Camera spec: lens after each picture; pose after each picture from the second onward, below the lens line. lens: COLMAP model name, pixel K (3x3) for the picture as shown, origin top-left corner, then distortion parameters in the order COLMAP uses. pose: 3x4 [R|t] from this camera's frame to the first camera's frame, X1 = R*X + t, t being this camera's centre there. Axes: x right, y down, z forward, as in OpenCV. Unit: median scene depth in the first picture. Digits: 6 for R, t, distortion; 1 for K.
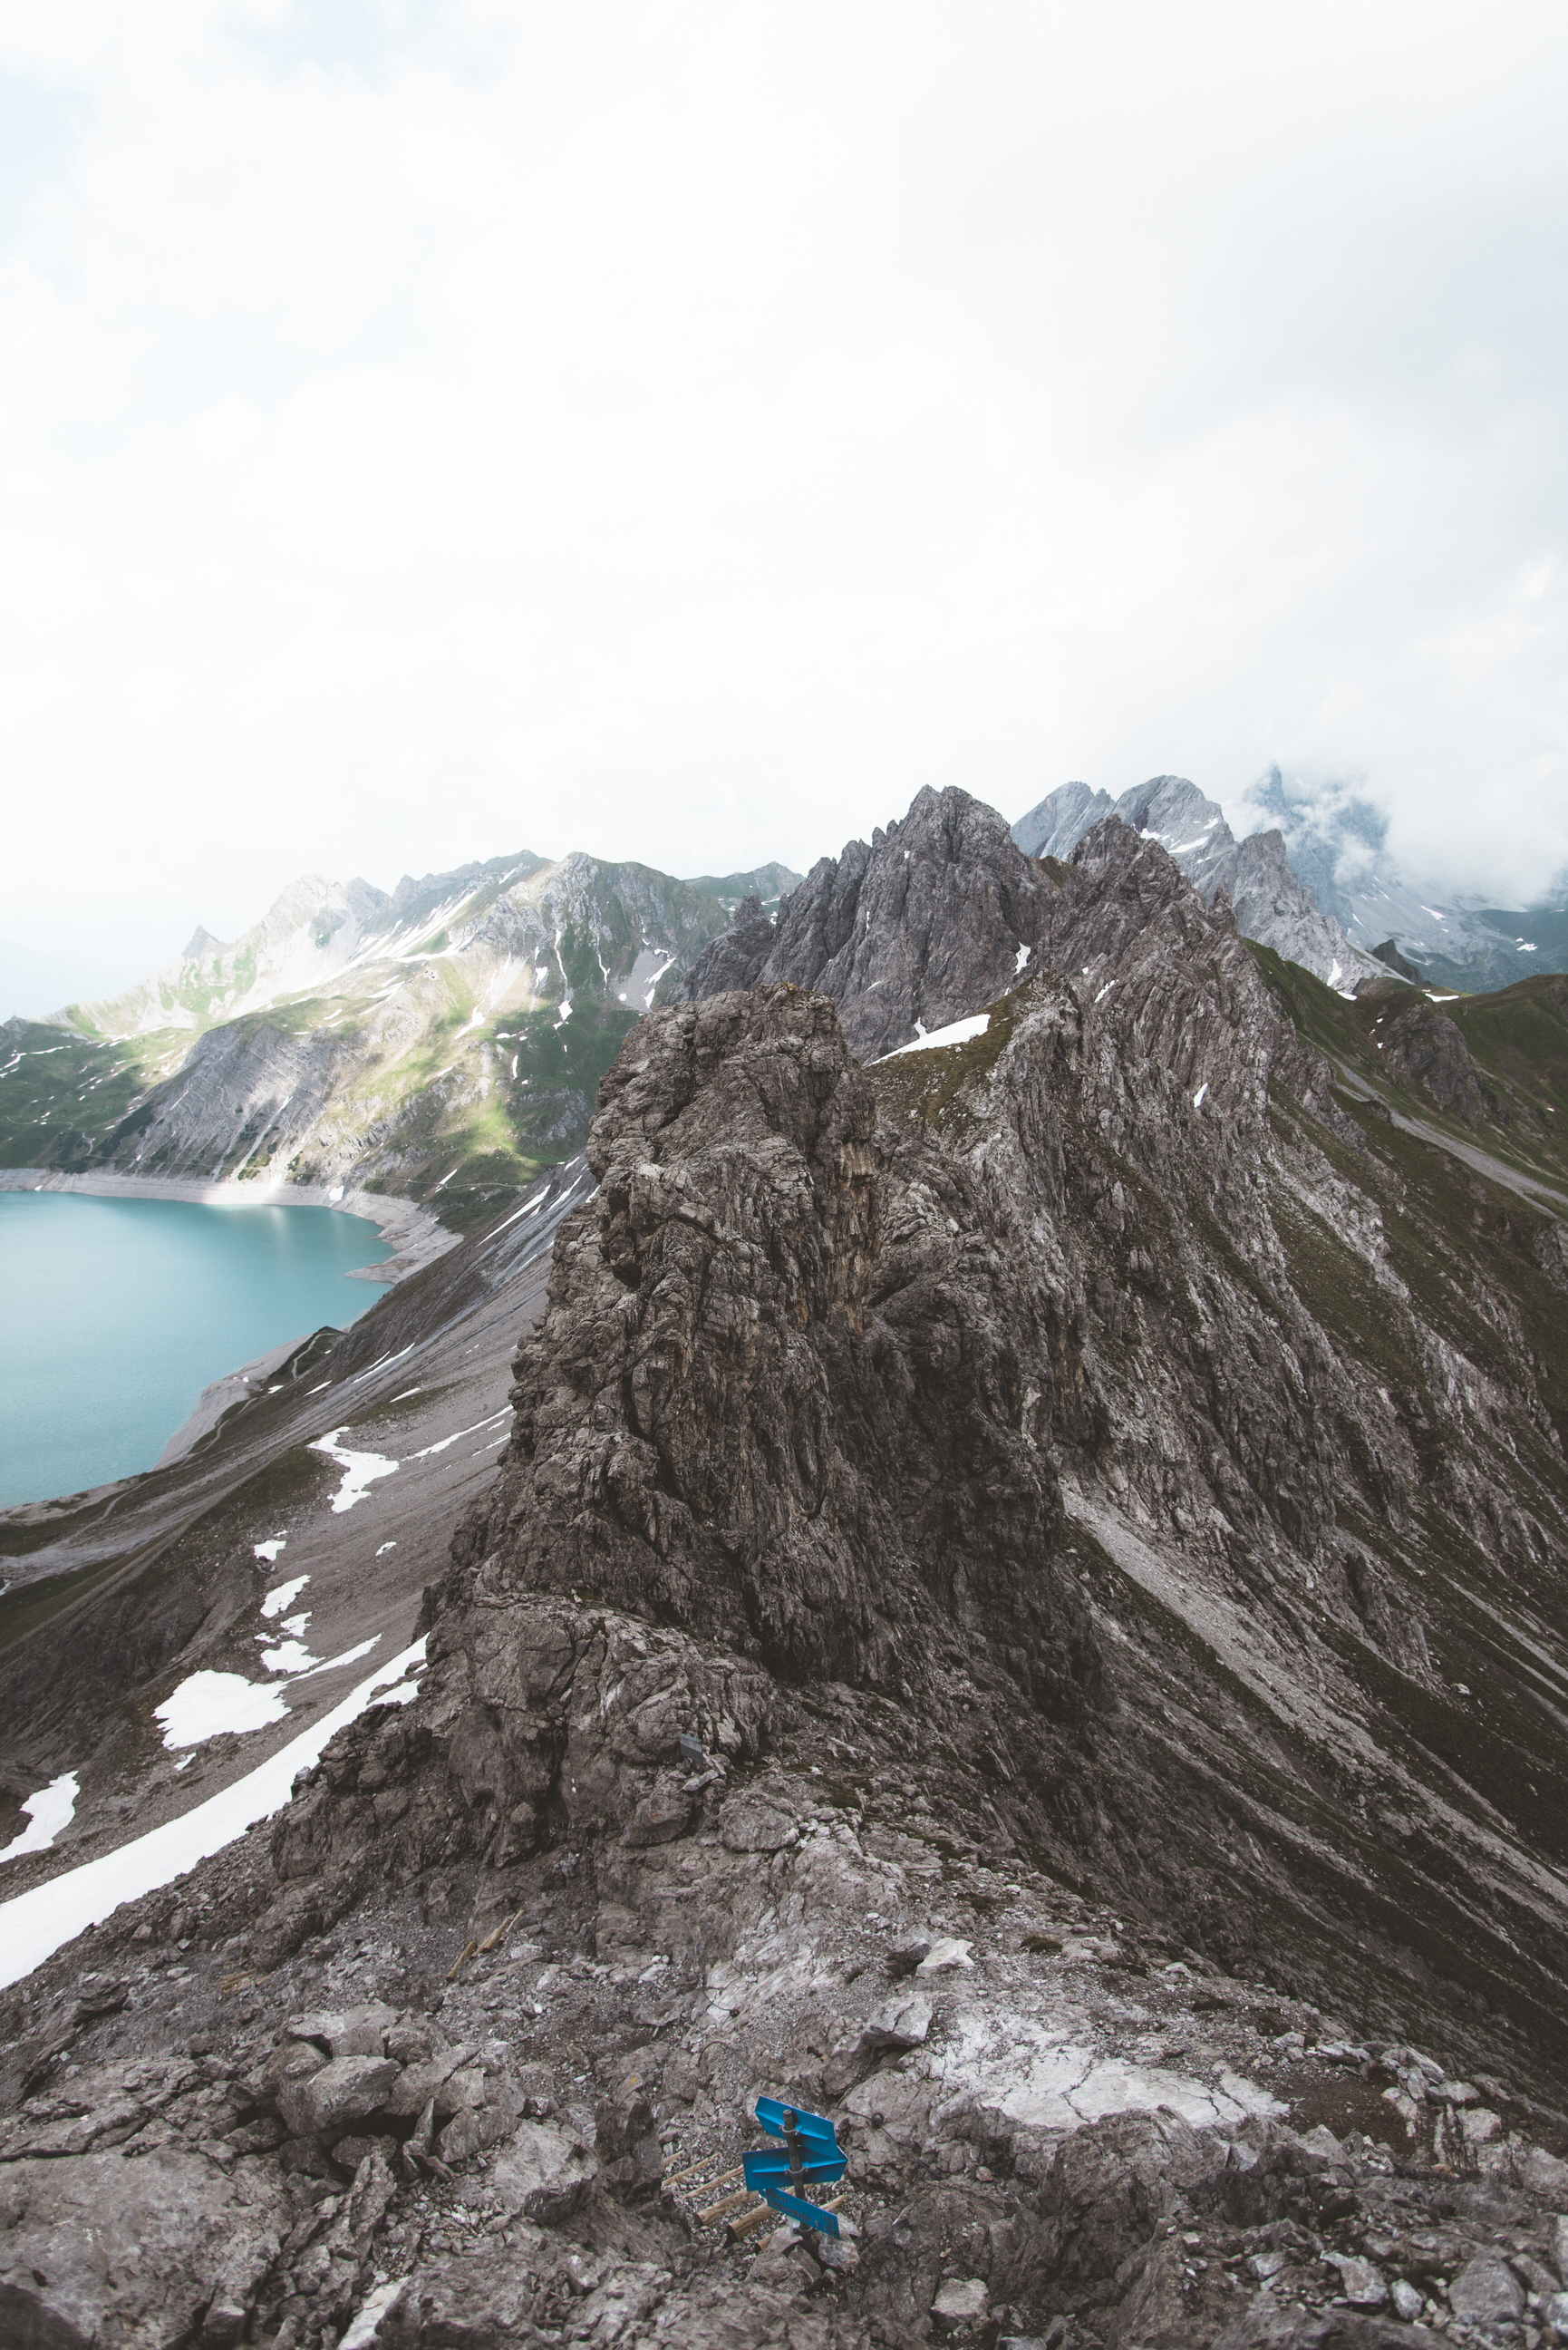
lens RADIAL K [[1552.3, 0, 772.8], [0, 1552.3, 1174.6], [0, 0, 1]] dist [0.018385, -0.004703]
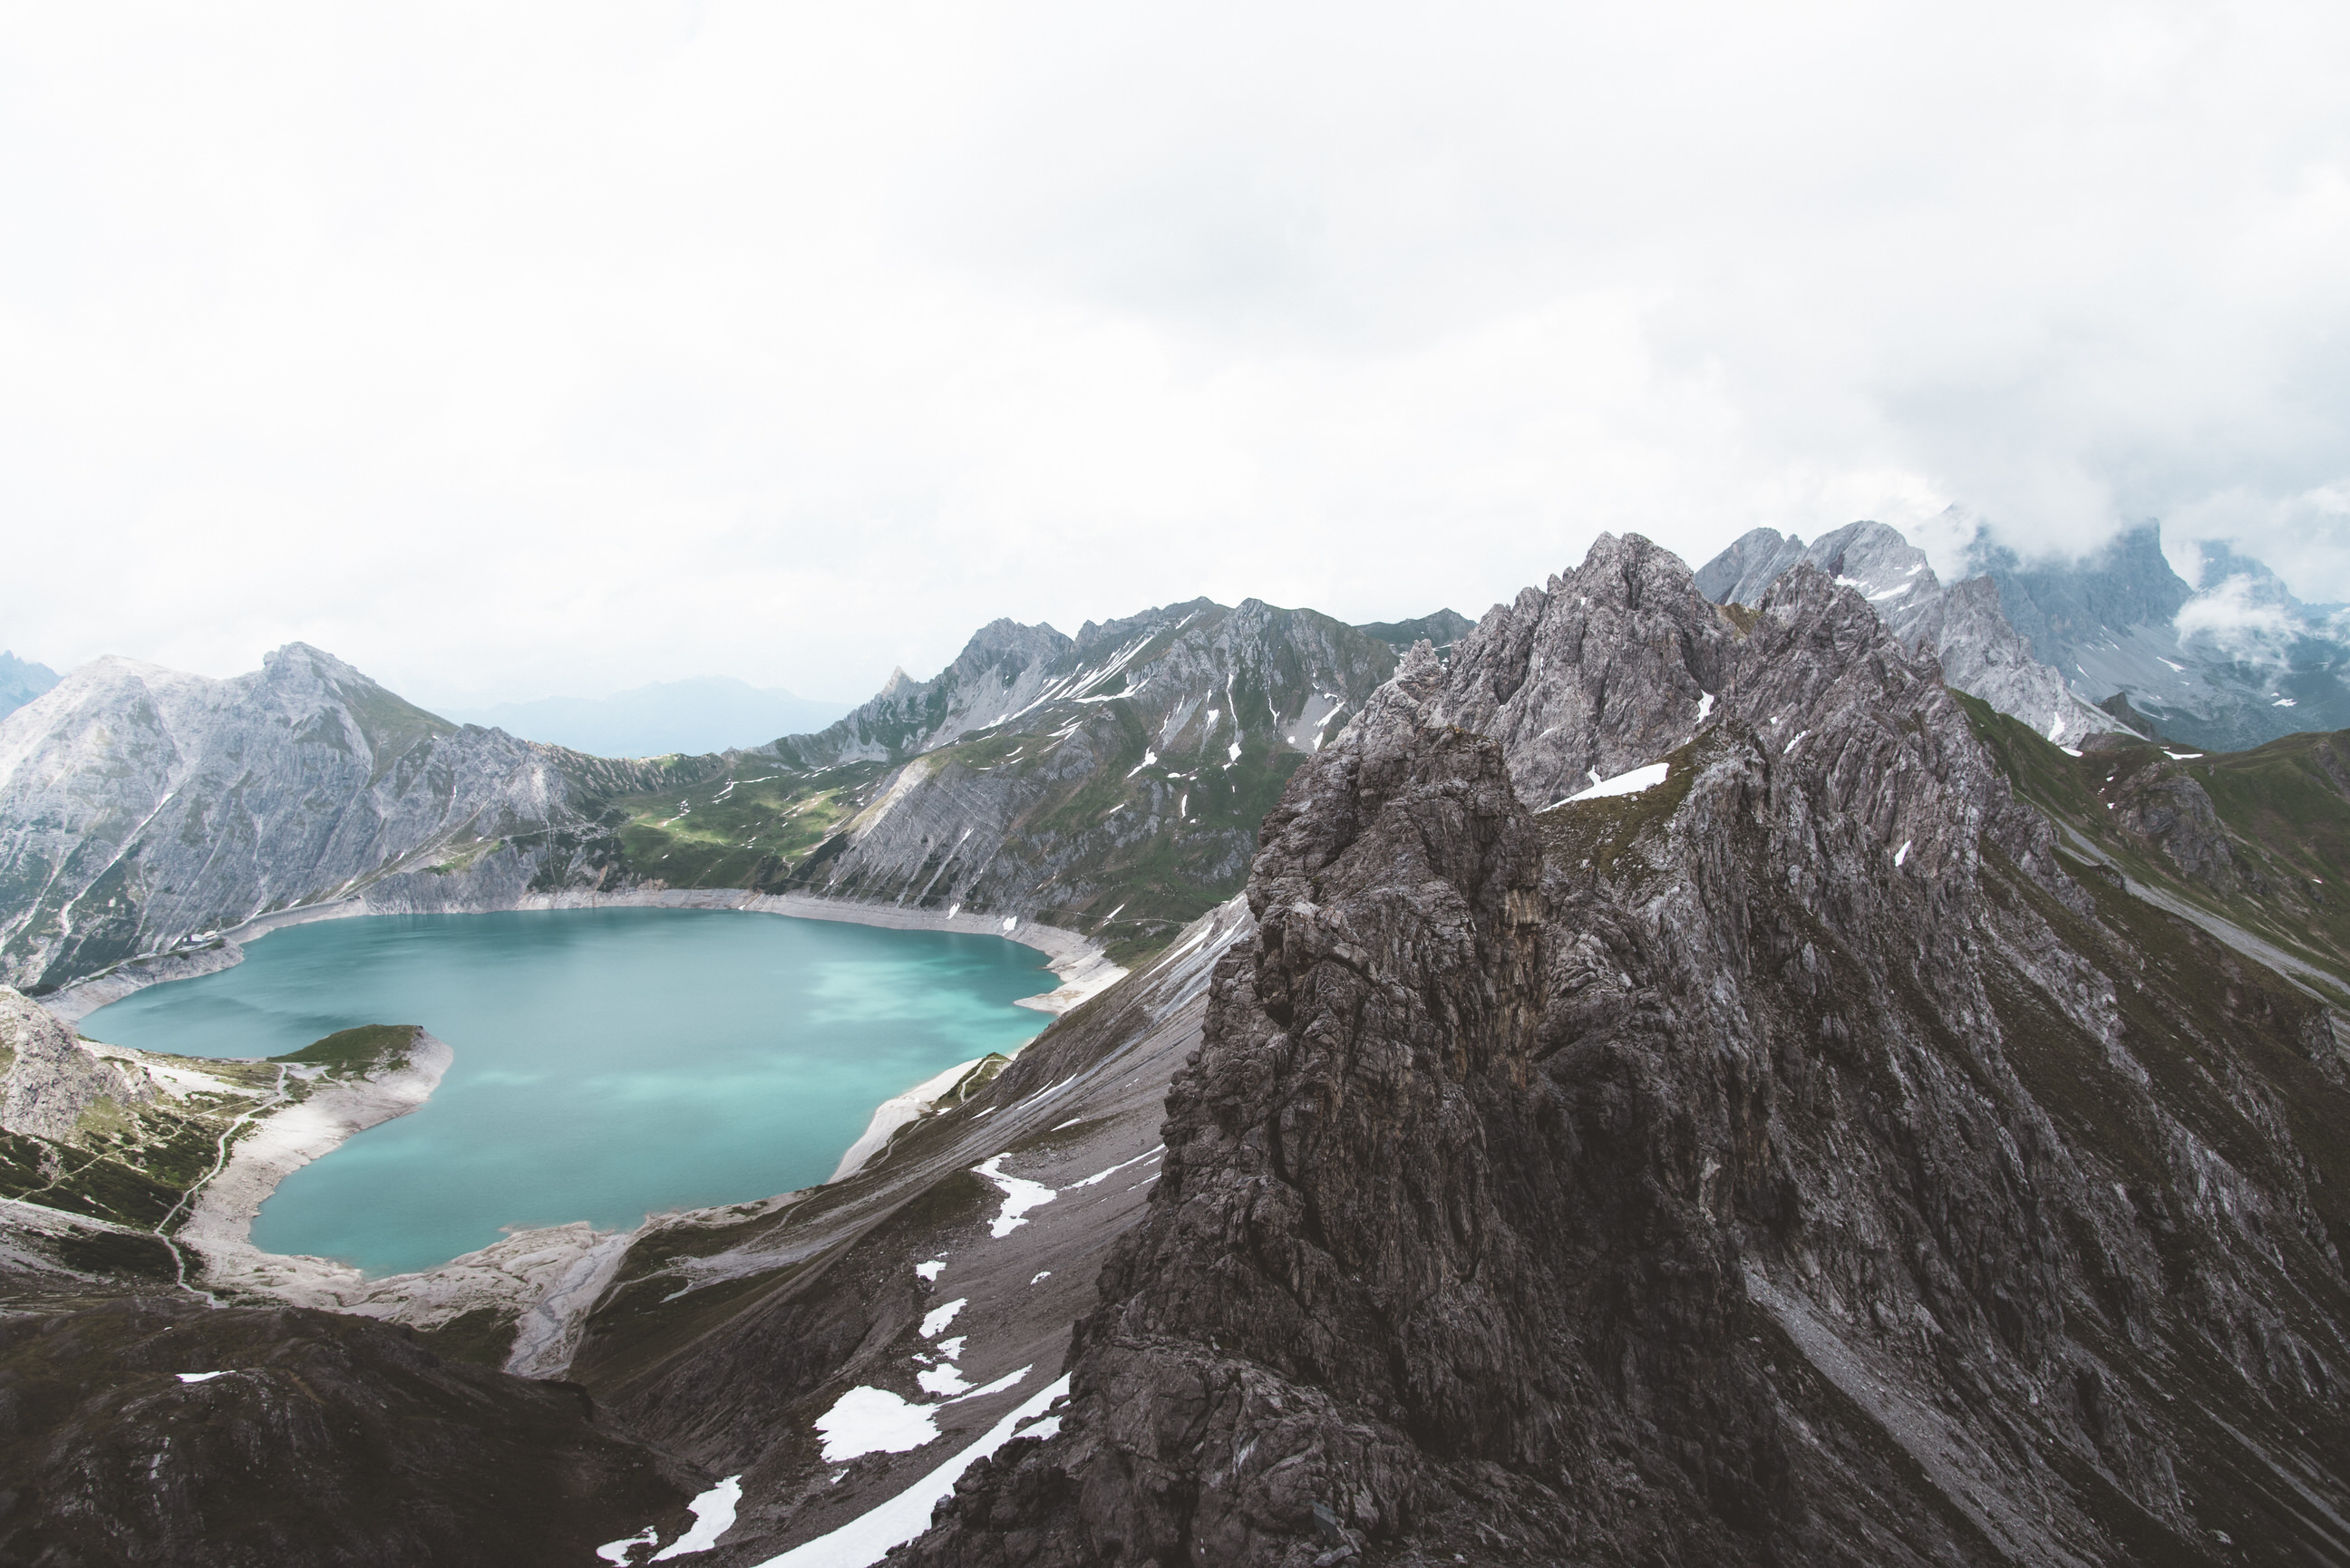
lens RADIAL K [[1541.9, 0, 1168.2], [0, 1541.9, 784.5], [0, 0, 1]] dist [0.024851, -0.024468]
pose [[0.984422, 0.022006, -0.174439, 0.000918], [-0.036760, 0.995970, -0.081806, 0.000392], [0.171936, 0.086944, 0.981264, 0.002154]]
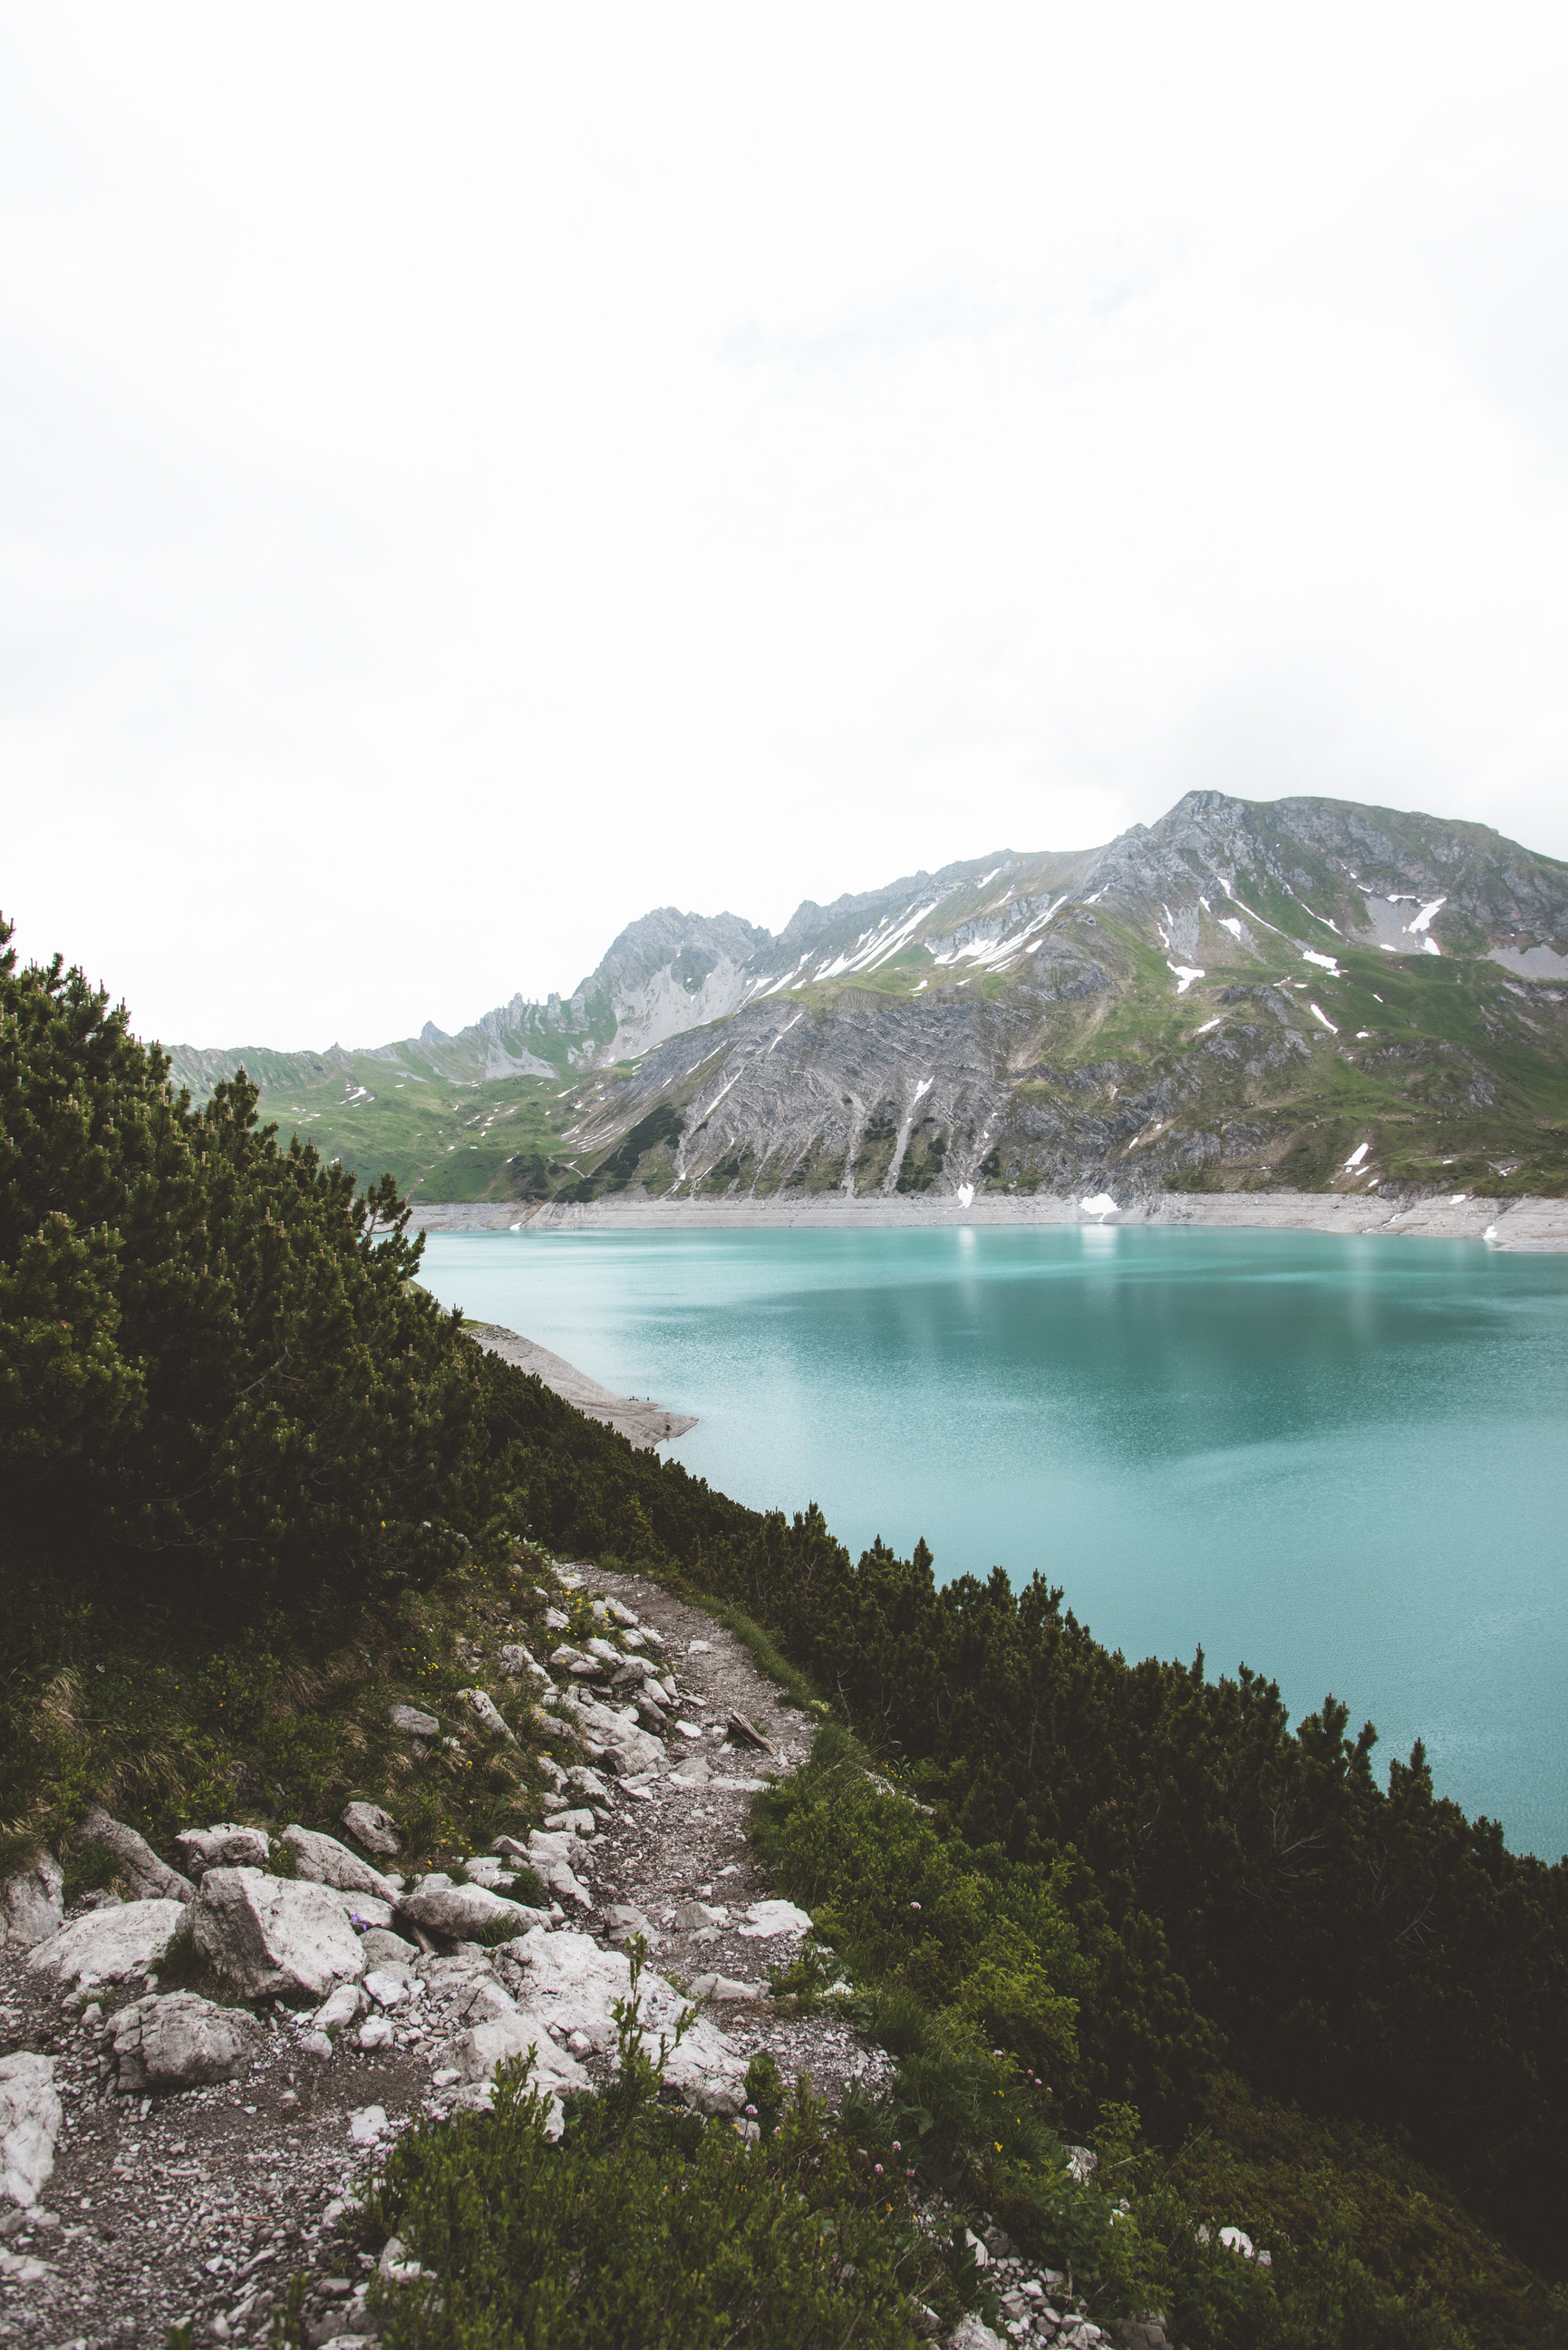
lens RADIAL K [[1541.9, 0, 790.2], [0, 1541.9, 1179.0], [0, 0, 1]] dist [0.024851, -0.024468]
pose [[0.998930, -0.000122, 0.046251, -0.800164], [0.007548, 0.987022, -0.160407, 0.181866], [-0.045631, 0.160584, 0.985967, 0.794008]]
